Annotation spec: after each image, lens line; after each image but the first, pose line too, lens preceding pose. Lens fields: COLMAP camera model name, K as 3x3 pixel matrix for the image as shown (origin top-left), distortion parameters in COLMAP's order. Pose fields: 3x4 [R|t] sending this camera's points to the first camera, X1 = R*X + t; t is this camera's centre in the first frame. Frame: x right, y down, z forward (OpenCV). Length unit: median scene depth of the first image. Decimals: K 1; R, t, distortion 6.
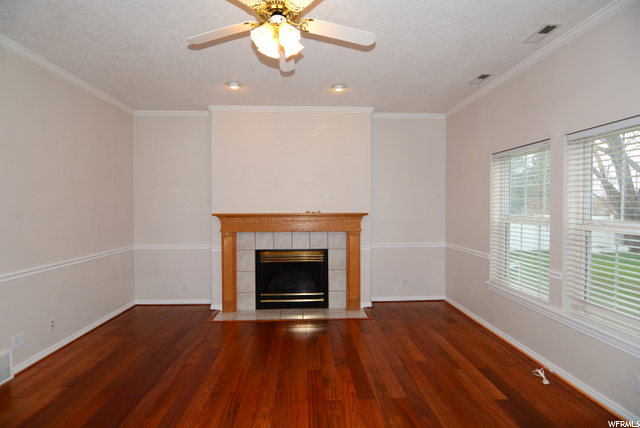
lens RADIAL K [[321.7, 0, 319.8], [0, 321.7, 213.2], [0, 0, 1]] dist [-0.003821, -0.001697]
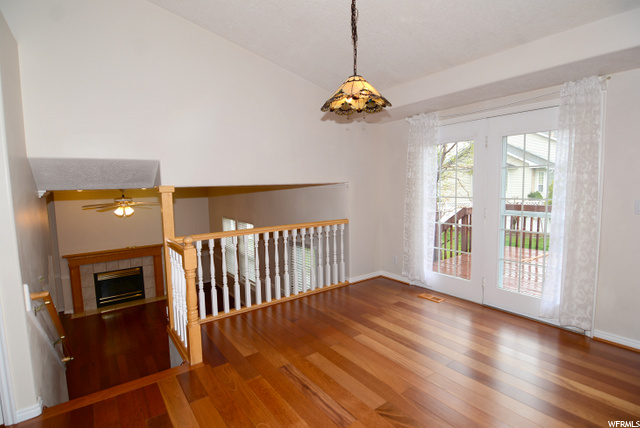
lens RADIAL K [[321.7, 0, 319.3], [0, 321.7, 213.6], [0, 0, 1]] dist [-0.003821, -0.001697]
pose [[0.837172, -0.067740, 0.542728, -0.101706], [0.024186, 0.995915, 0.086996, -0.318393], [-0.546404, -0.059704, 0.835391, -1.032527]]
